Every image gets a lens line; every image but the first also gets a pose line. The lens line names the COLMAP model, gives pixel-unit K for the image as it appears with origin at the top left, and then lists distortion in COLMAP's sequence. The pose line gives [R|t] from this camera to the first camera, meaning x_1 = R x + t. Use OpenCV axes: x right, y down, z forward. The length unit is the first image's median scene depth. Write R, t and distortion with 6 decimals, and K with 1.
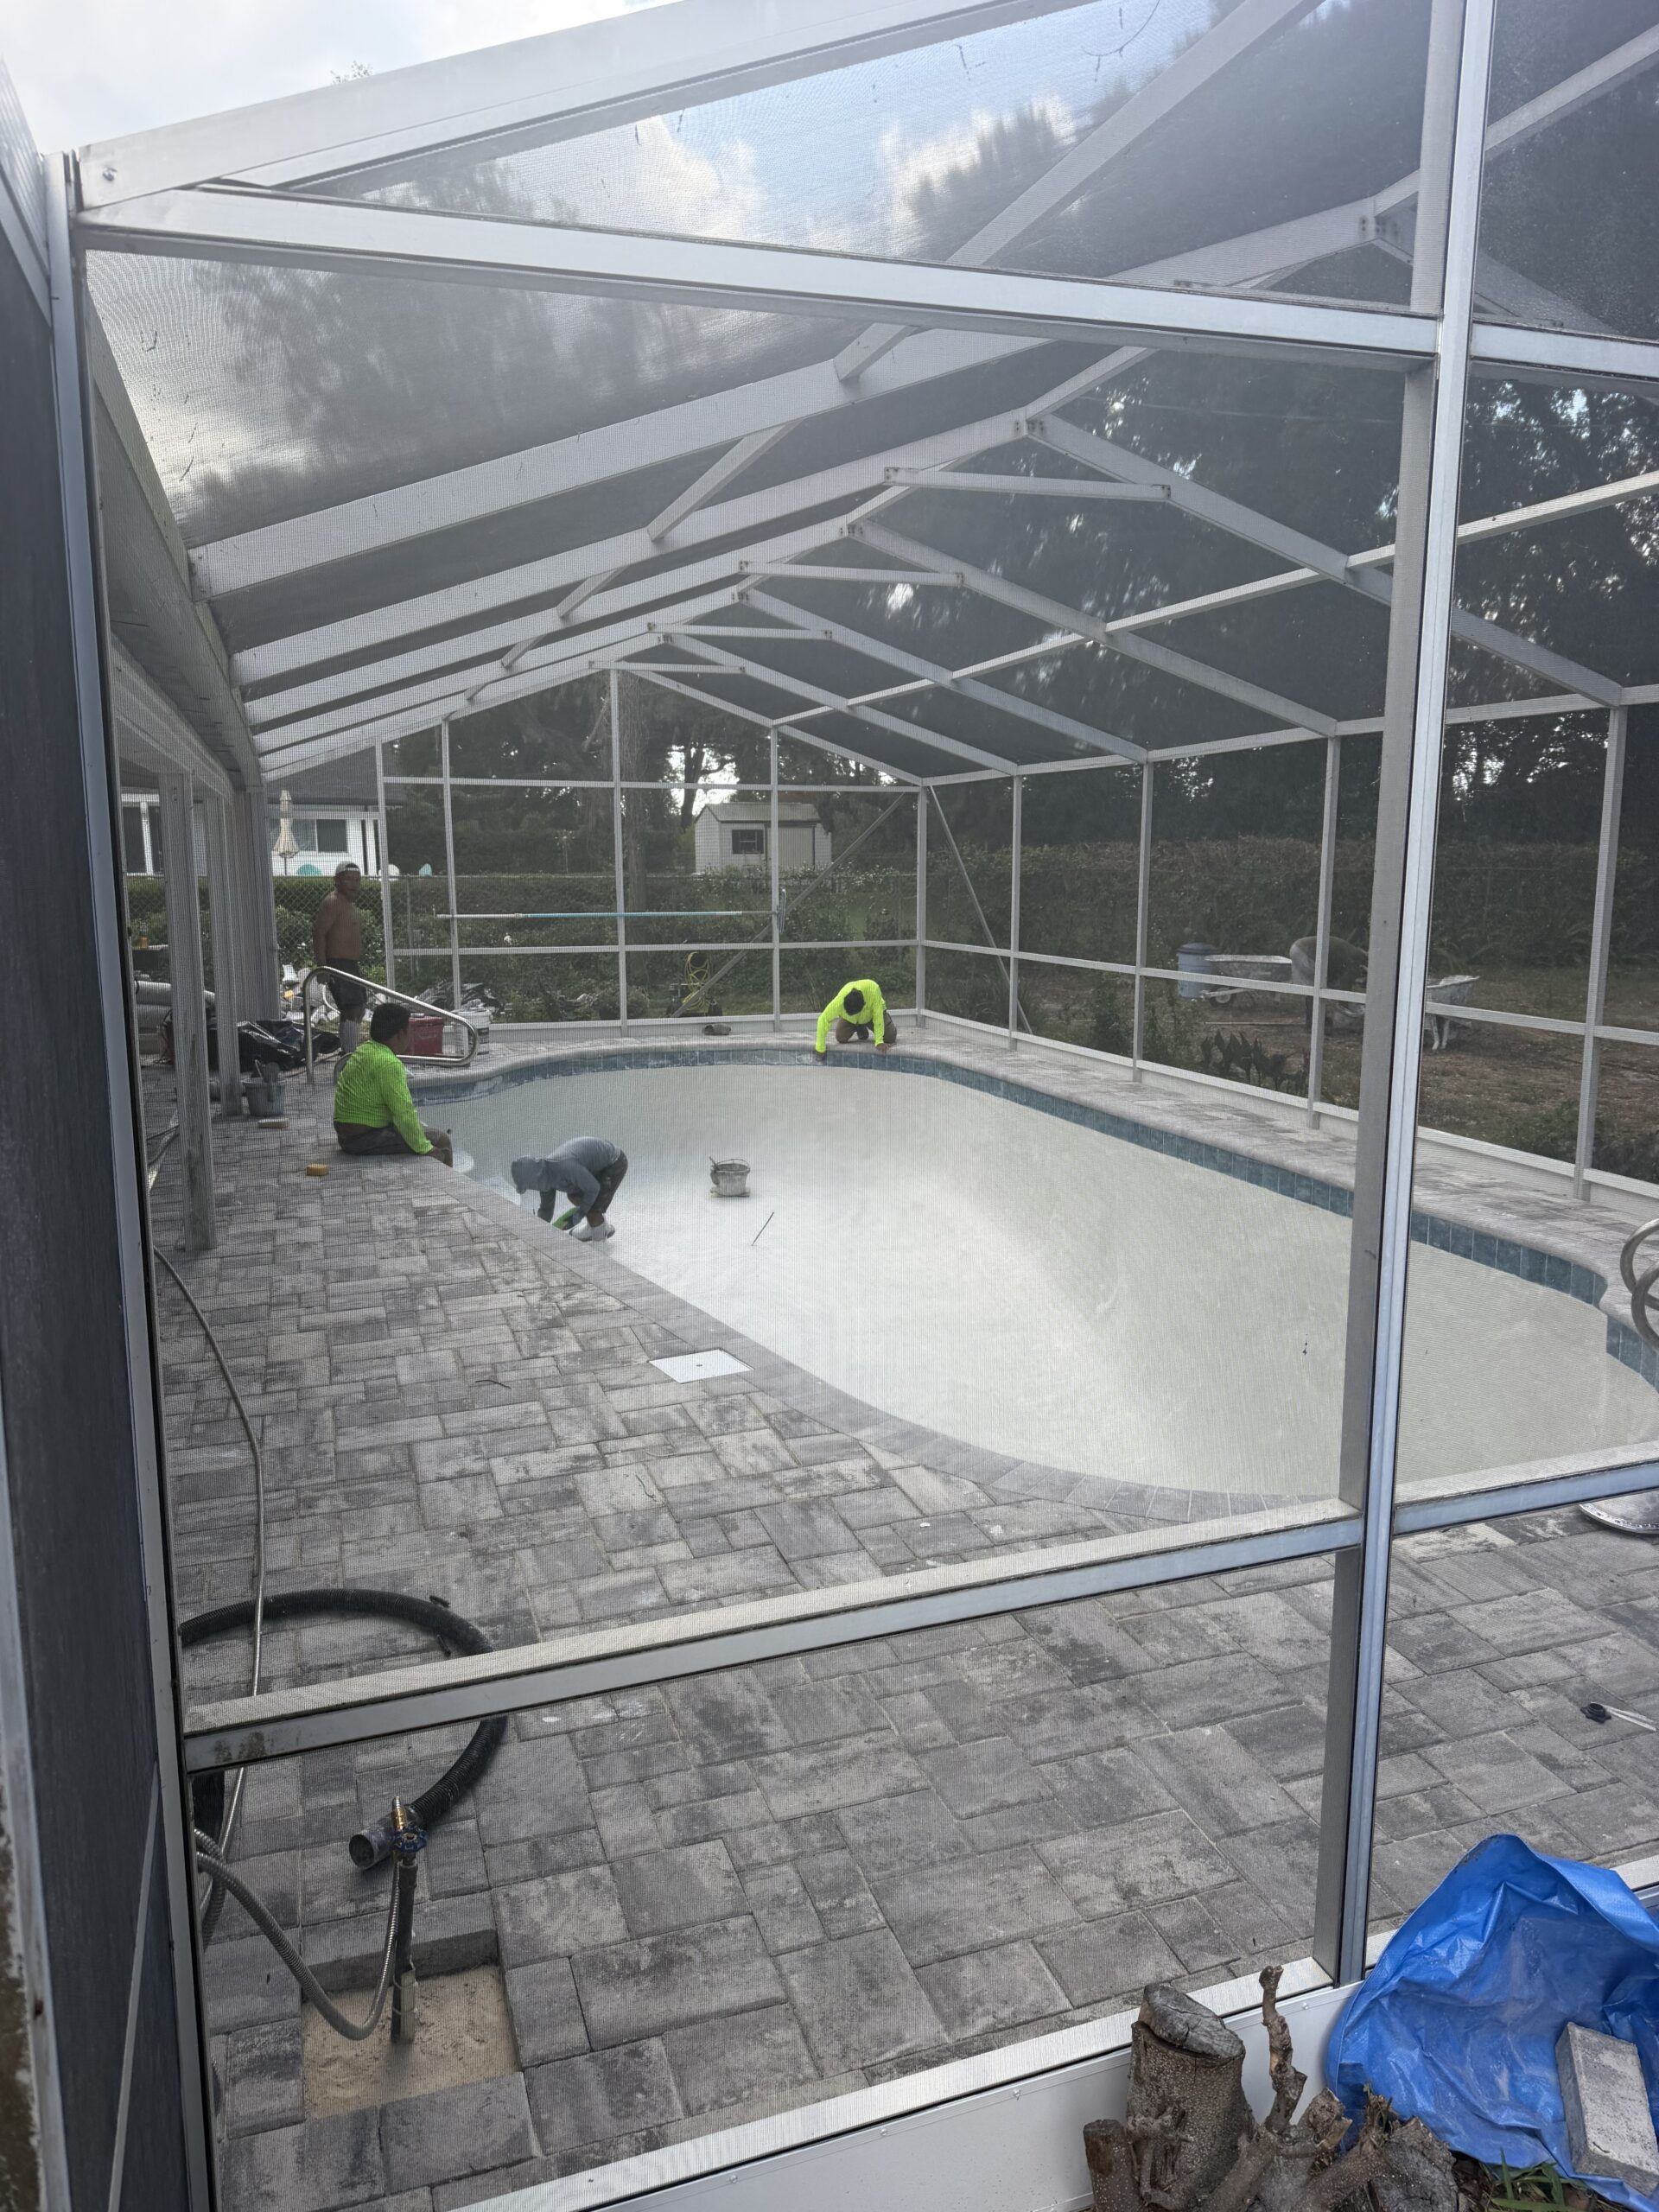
lens RADIAL K [[1534.9, 0, 822.8], [0, 1534.9, 1116.9], [0, 0, 1]] dist [0.089554, -0.130885]
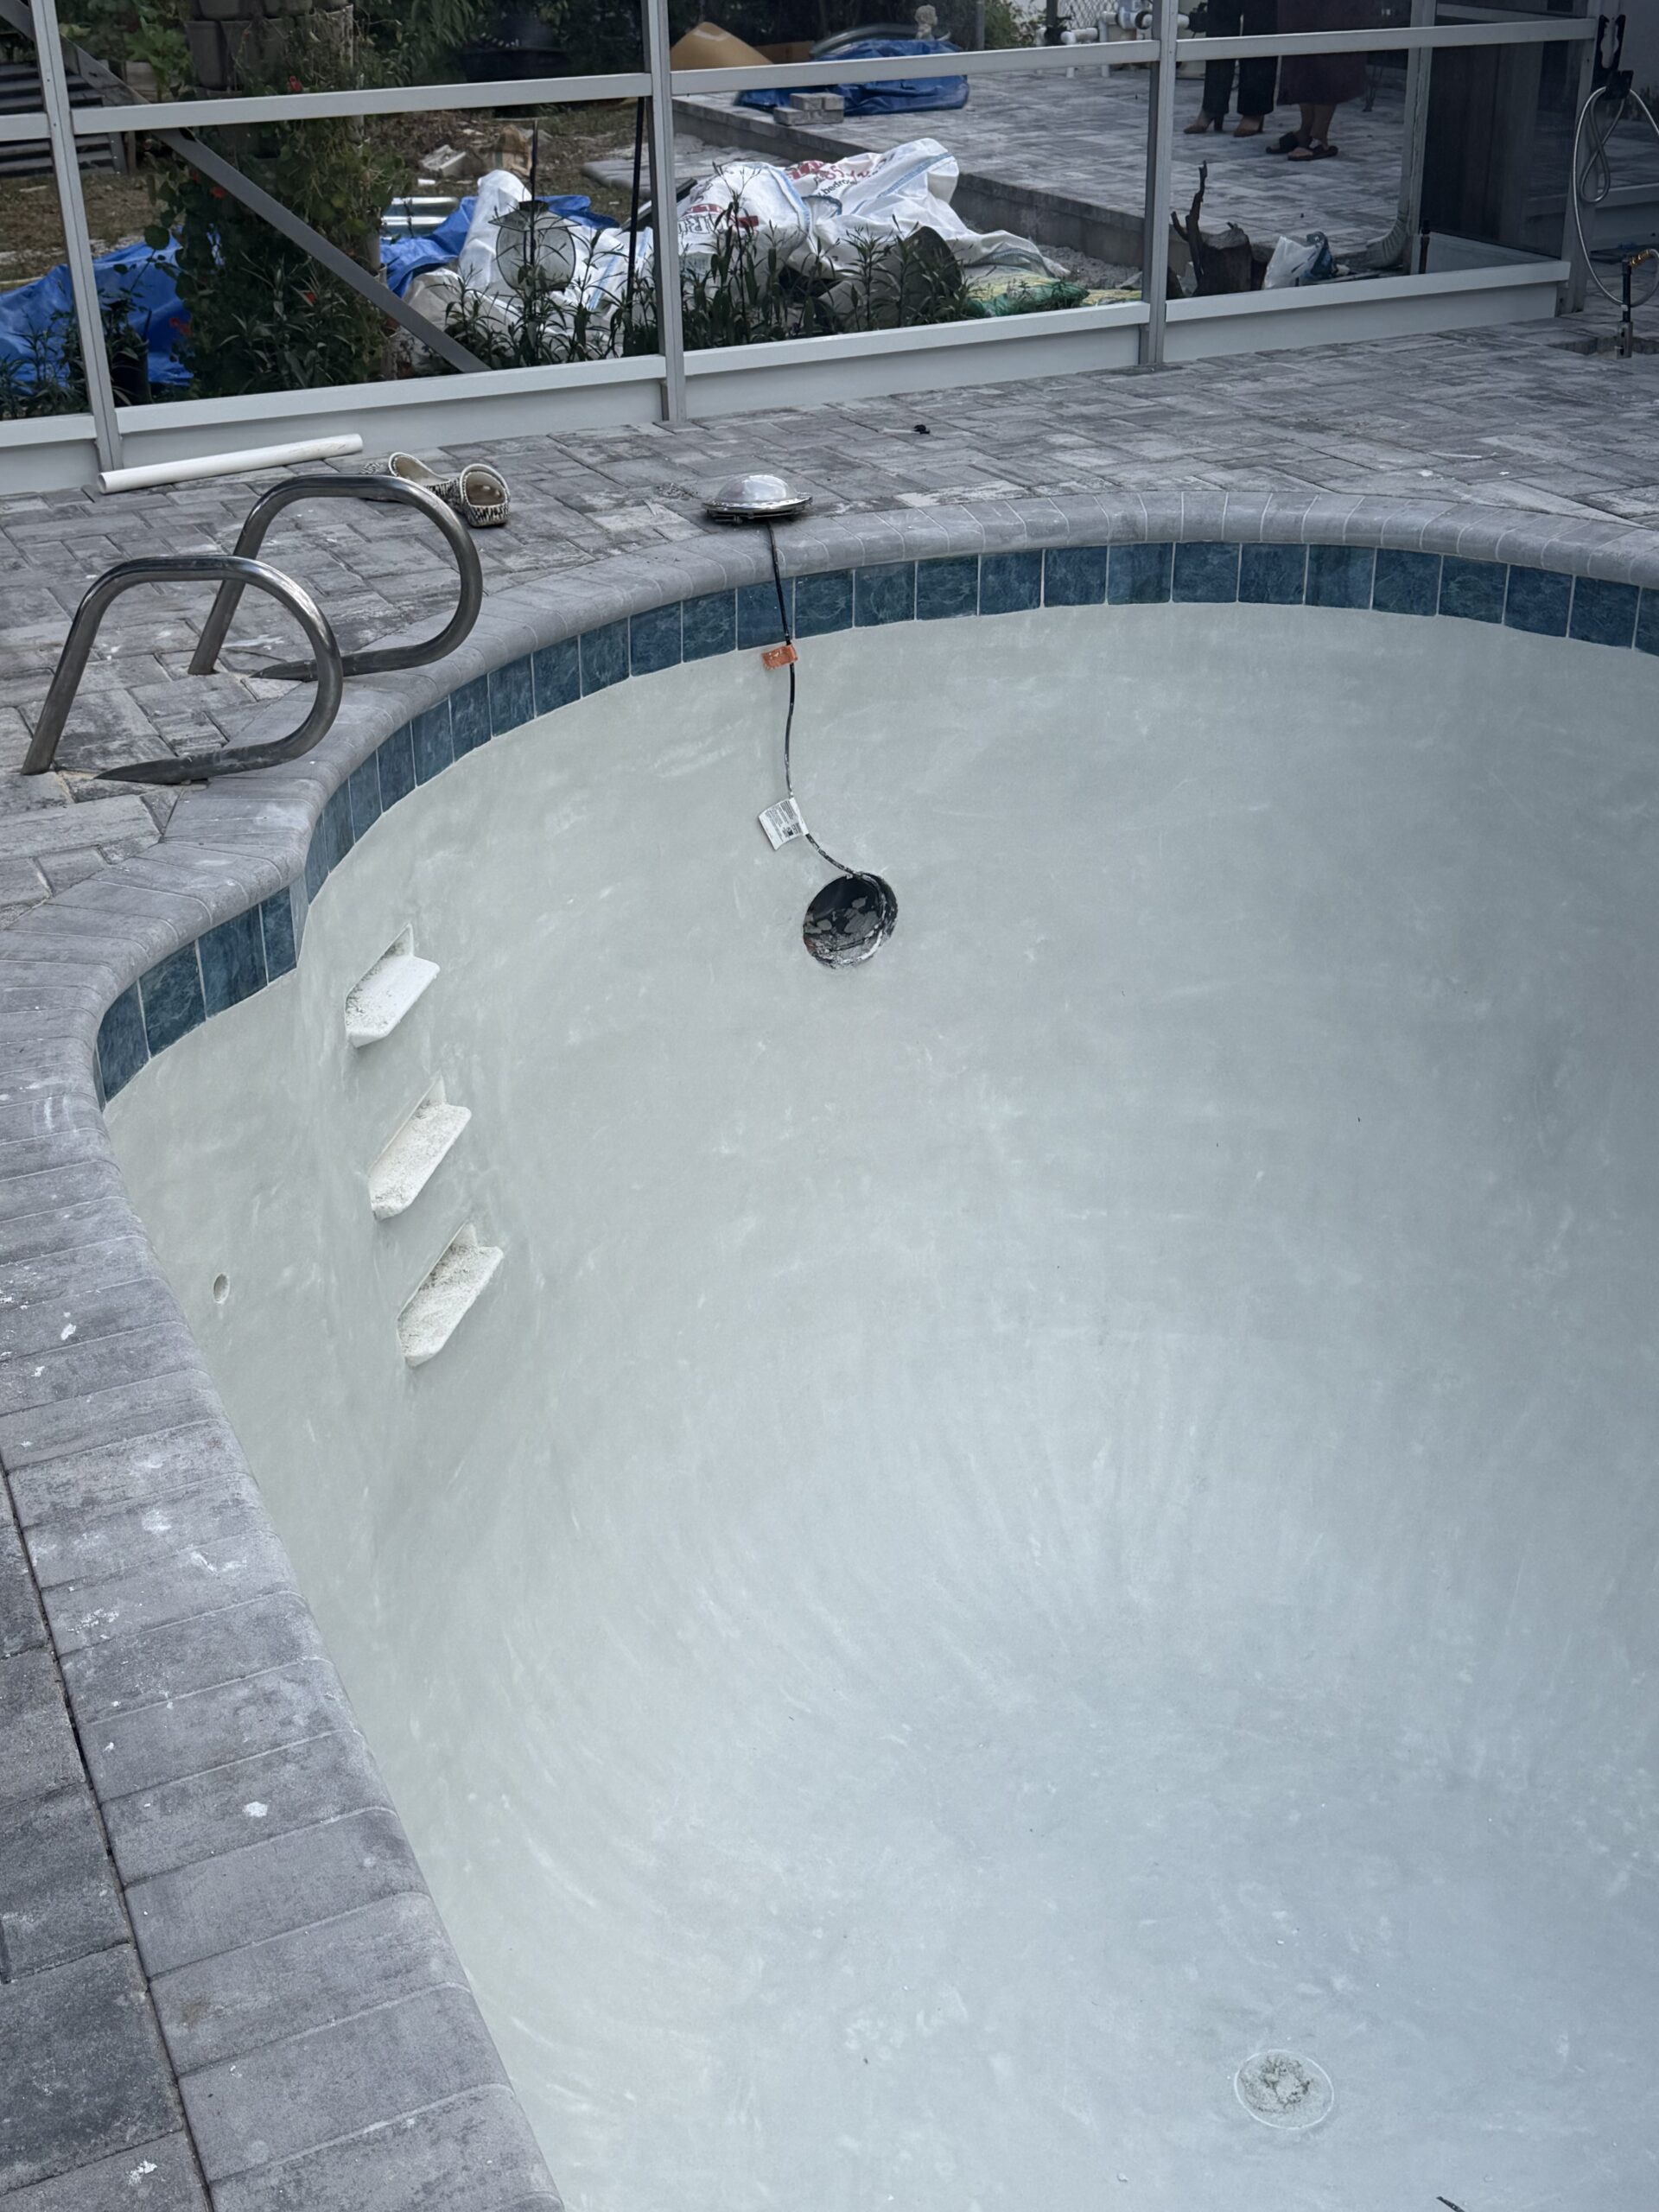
lens RADIAL K [[2603.3, 0, 829.5], [0, 2603.3, 1106.0], [0, 0, 1]] dist [0.150039, 0.005092]
pose [[-0.995251, 0.064437, -0.072960, 0.396906], [0.008048, 0.801436, 0.598027, -0.252706], [0.097007, 0.594600, -0.798148, 1.593519]]
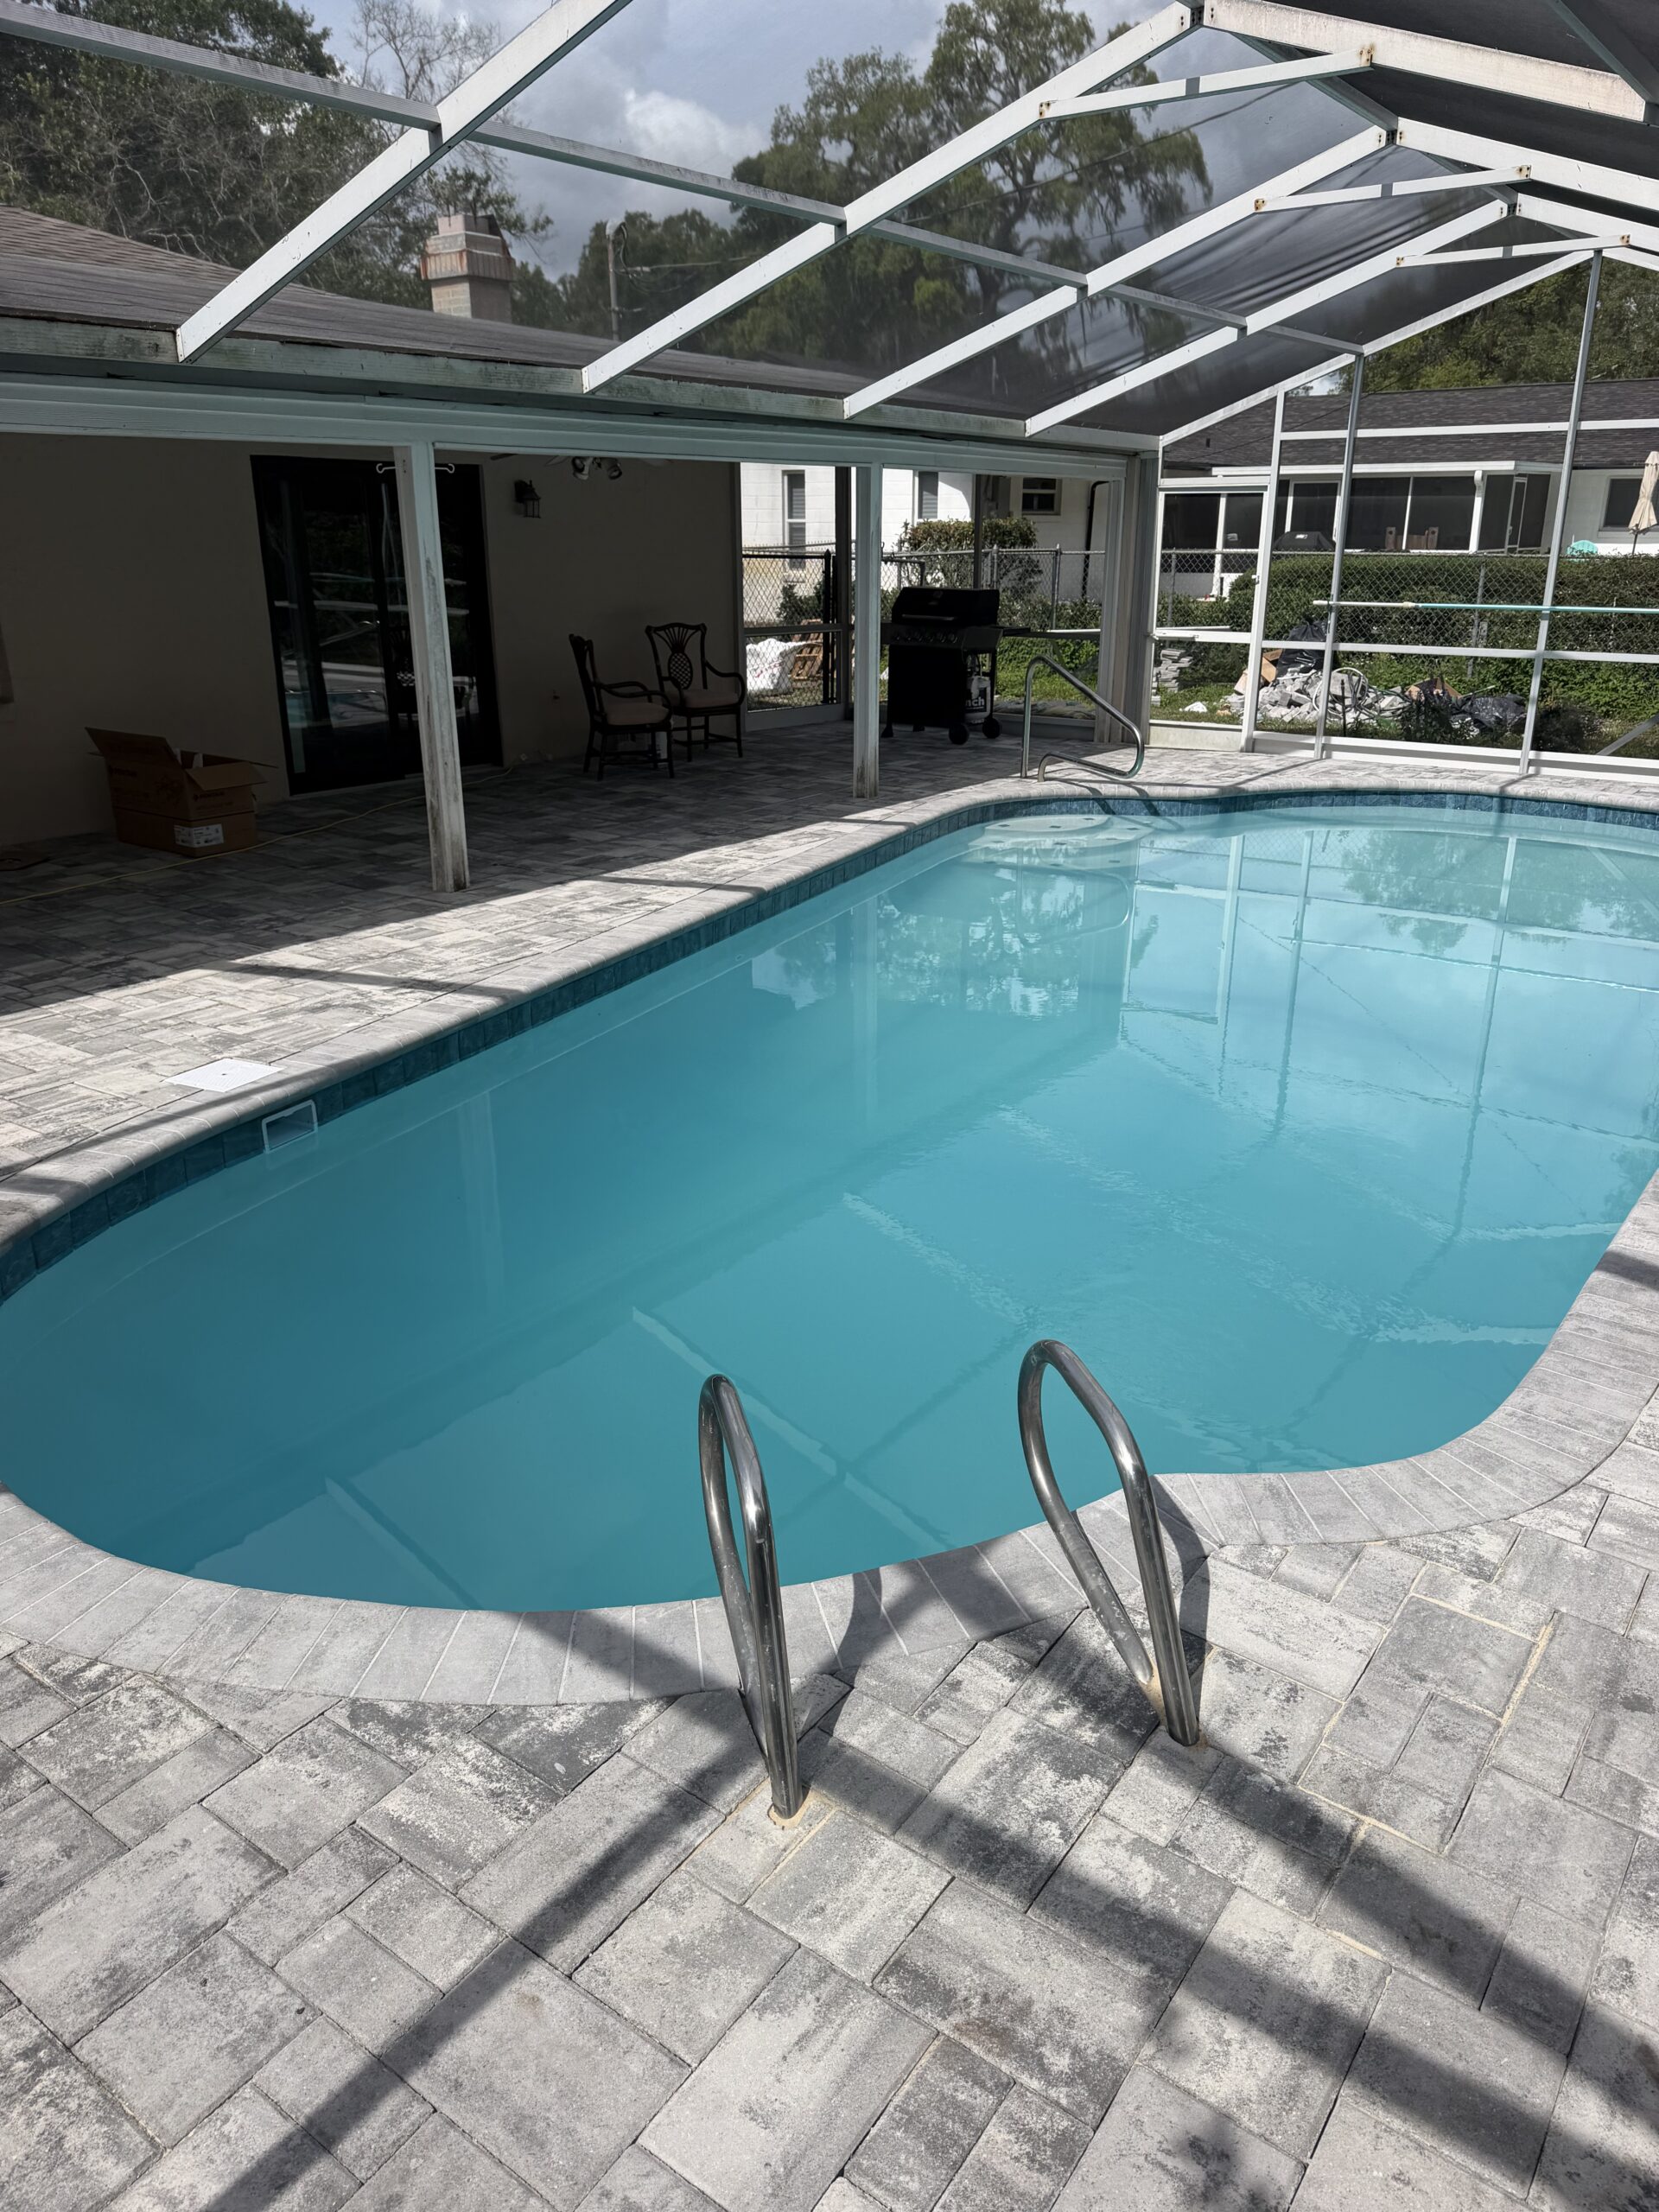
lens RADIAL K [[1558.2, 0, 833.3], [0, 1558.2, 1096.1], [0, 0, 1]] dist [0.015287, -0.017970]
pose [[0.576194, 0.280216, -0.767776, 0.762685], [-0.138406, 0.959276, 0.246238, -0.101969], [0.805509, -0.035616, 0.591512, 0.615154]]
